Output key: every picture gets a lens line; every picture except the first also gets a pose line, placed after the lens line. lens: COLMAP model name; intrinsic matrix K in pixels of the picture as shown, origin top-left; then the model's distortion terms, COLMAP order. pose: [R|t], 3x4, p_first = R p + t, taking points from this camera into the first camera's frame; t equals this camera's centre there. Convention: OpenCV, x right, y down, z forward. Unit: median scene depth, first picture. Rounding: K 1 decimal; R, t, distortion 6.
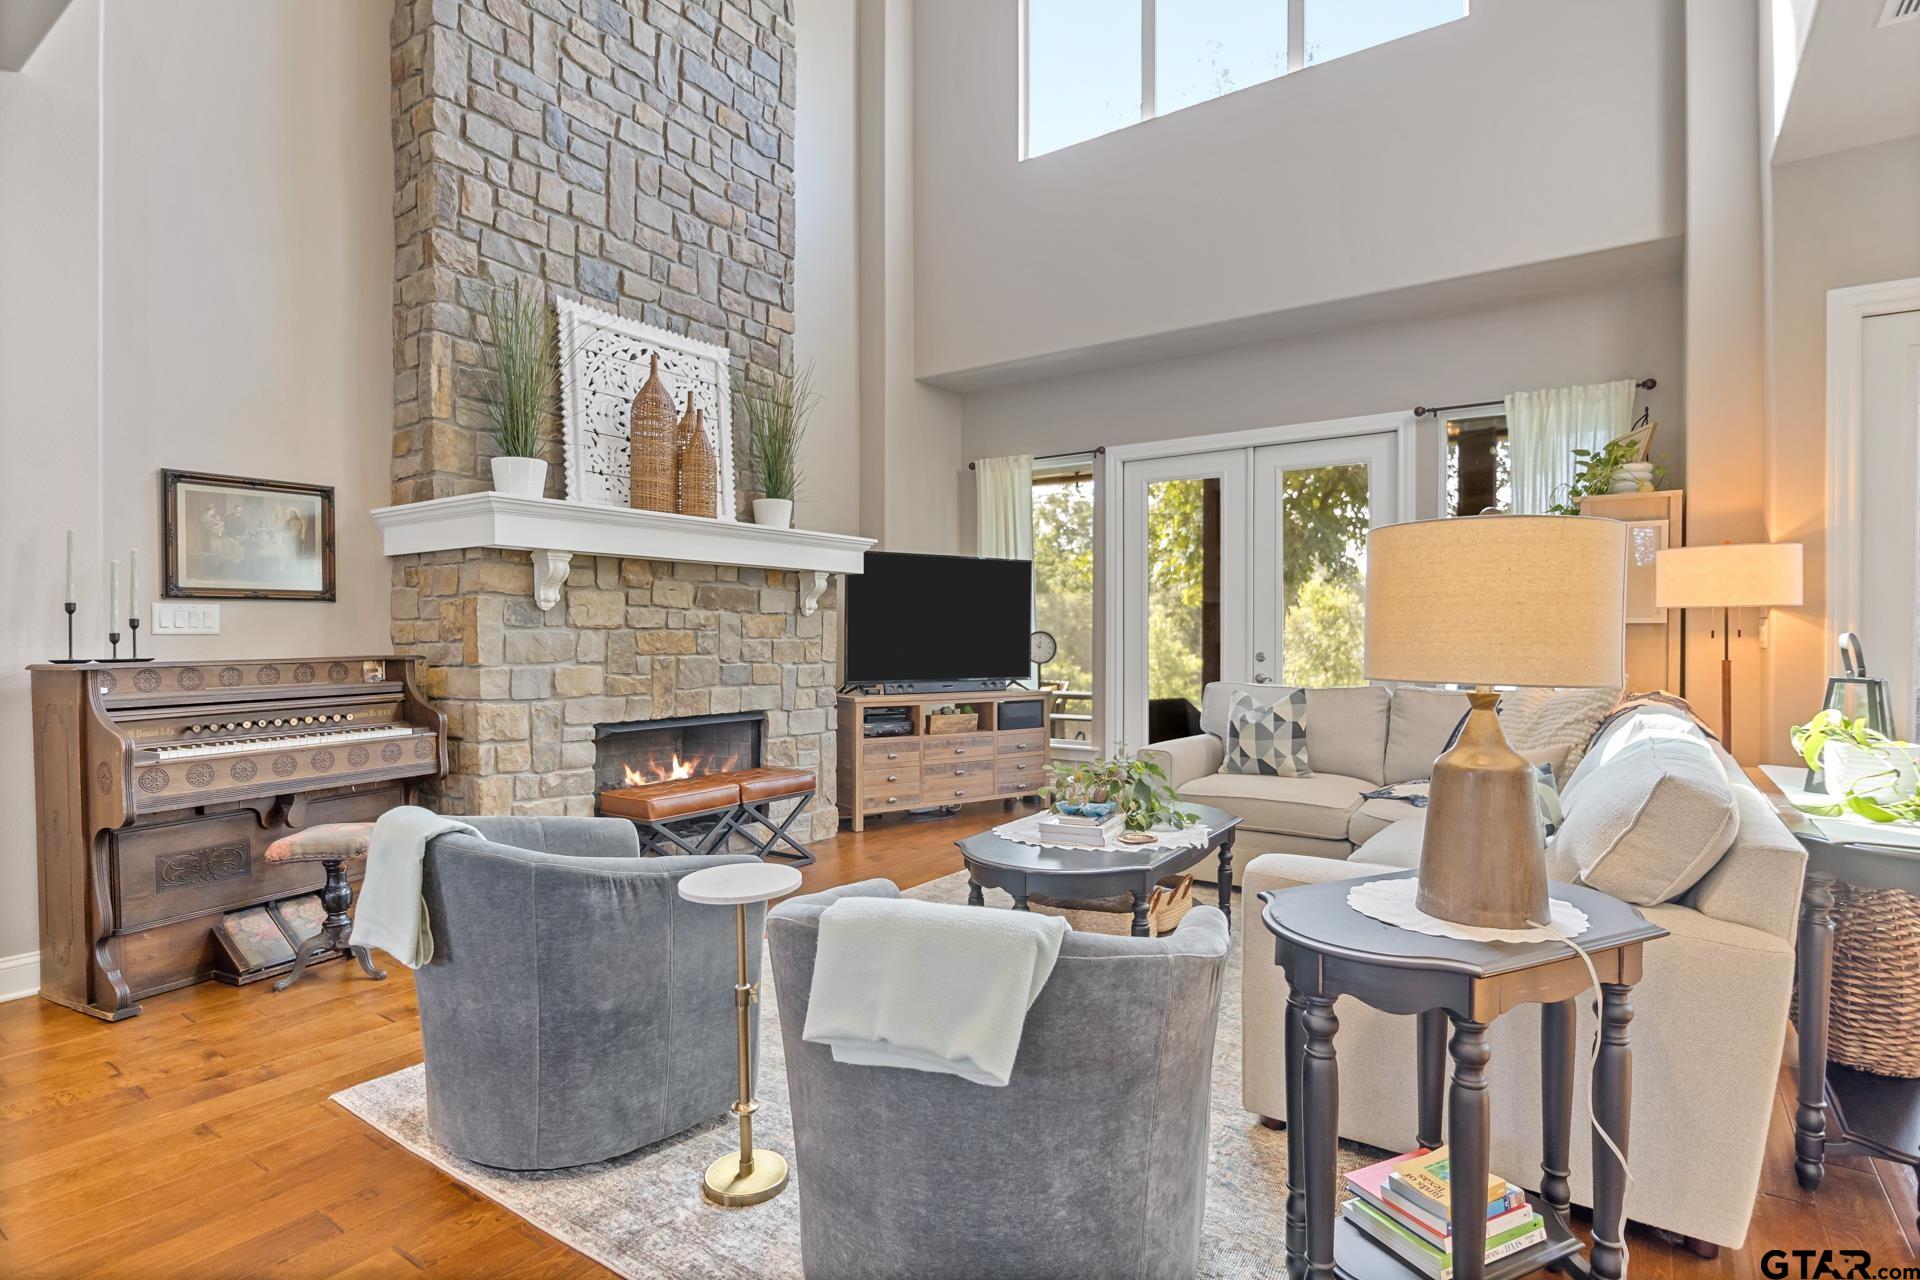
lens RADIAL K [[975.6, 0, 960.9], [0, 975.6, 645.4], [0, 0, 1]] dist [-0.010407, -0.000014]
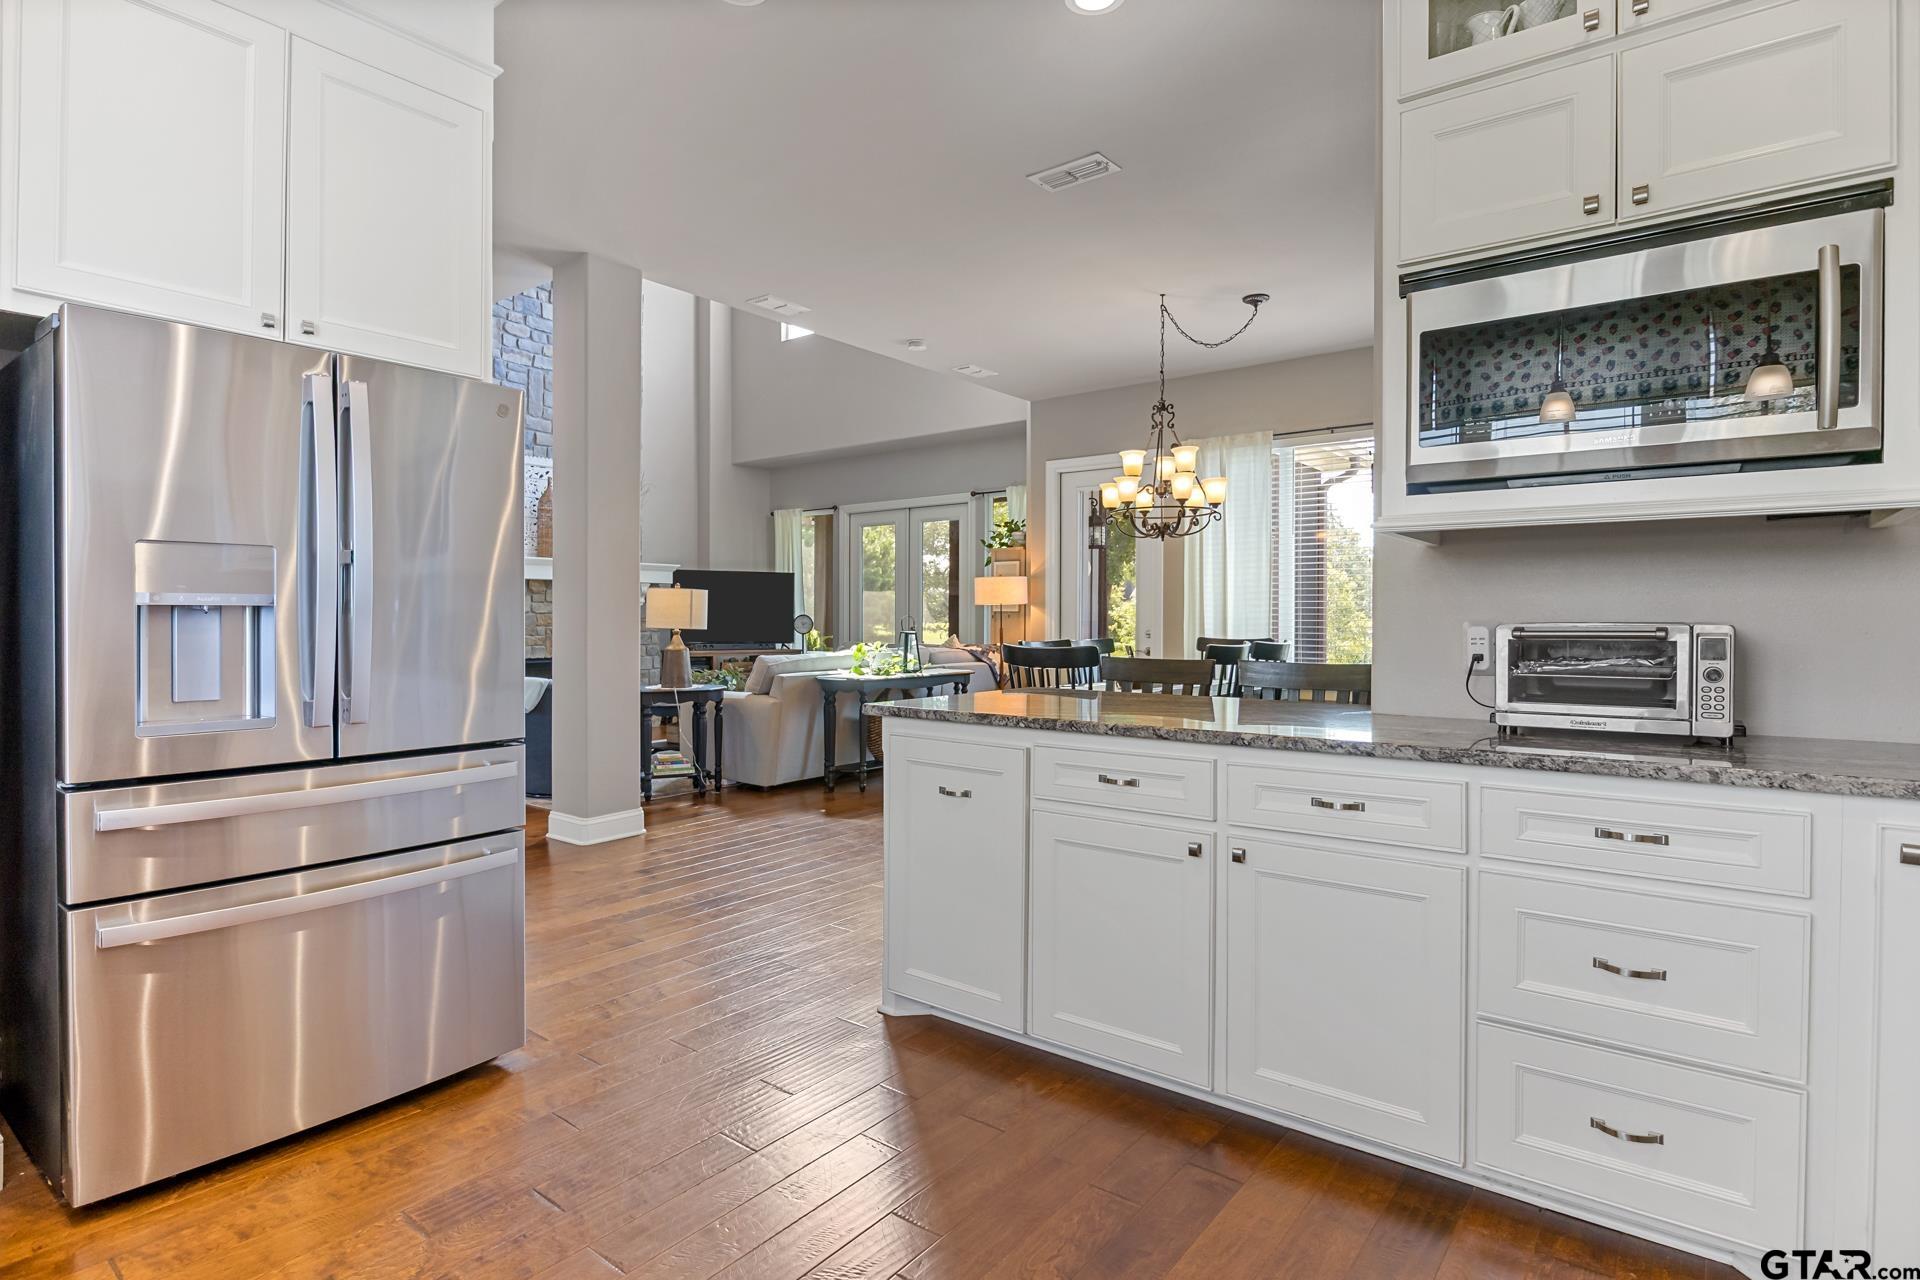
lens RADIAL K [[975.6, 0, 962.6], [0, 975.6, 619.8], [0, 0, 1]] dist [-0.010407, -0.000014]
pose [[0.999113, 0.000594, -0.042098, 0.601338], [-0.000857, 0.999980, -0.006231, 0.008444], [0.042094, 0.006261, 0.999094, -0.938101]]
